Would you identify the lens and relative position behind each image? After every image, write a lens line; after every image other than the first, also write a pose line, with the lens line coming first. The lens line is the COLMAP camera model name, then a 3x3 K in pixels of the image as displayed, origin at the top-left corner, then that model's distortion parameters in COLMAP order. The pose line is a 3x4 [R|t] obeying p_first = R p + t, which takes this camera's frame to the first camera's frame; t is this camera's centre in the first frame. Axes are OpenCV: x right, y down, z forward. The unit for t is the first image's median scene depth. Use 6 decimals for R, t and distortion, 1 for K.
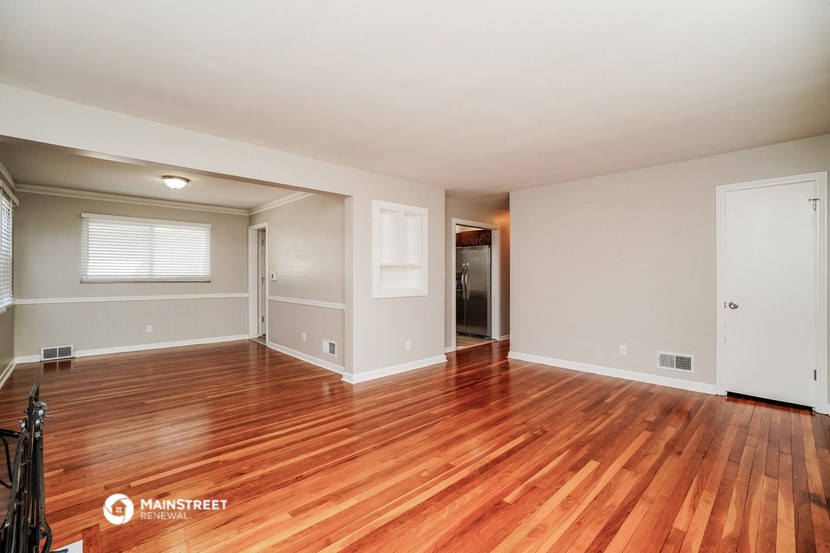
lens RADIAL K [[371.0, 0, 415.0], [0, 371.0, 276.5], [0, 0, 1]] dist [-0.048936, 0.000103]
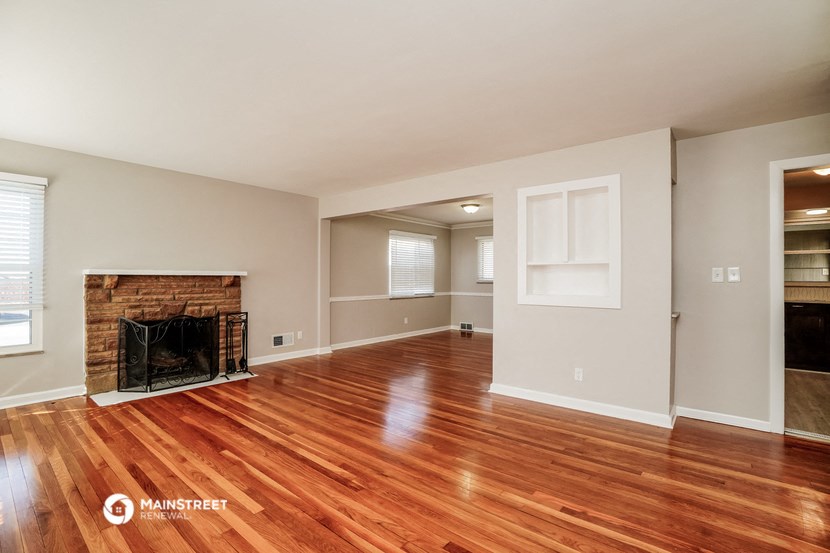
lens RADIAL K [[374.2, 0, 427.8], [0, 374.2, 277.0], [0, 0, 1]] dist [-0.033015, 0.000261]
pose [[0.135438, -0.003303, -0.990780, 0.988602], [-0.002795, 0.999989, -0.003716, -0.001231], [0.990782, 0.003273, 0.135427, 0.920144]]
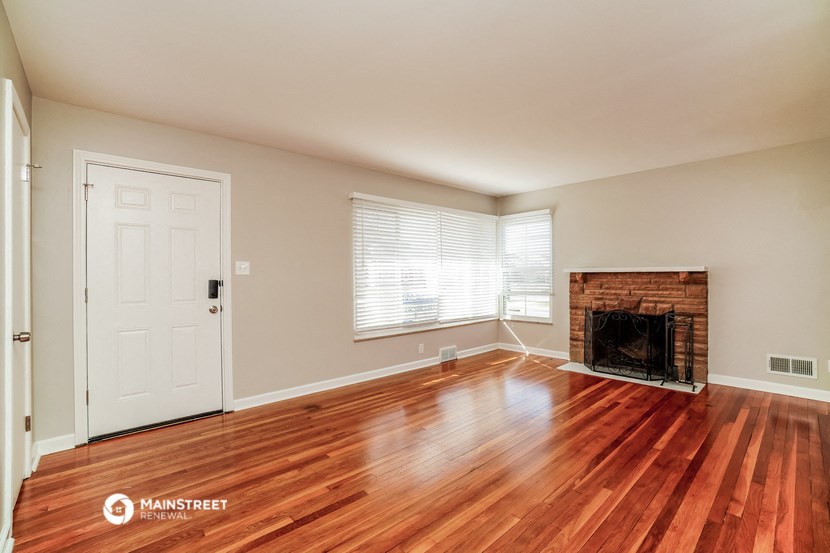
lens RADIAL K [[399.4, 0, 415.0], [0, 399.4, 276.5], [0, 0, 1]] dist [0.001422, 0.000358]
pose [[-0.999760, 0.004759, 0.021405, 0.364555], [0.004775, 0.999988, 0.000695, 0.001923], [-0.021402, 0.000797, -0.999771, 1.707174]]
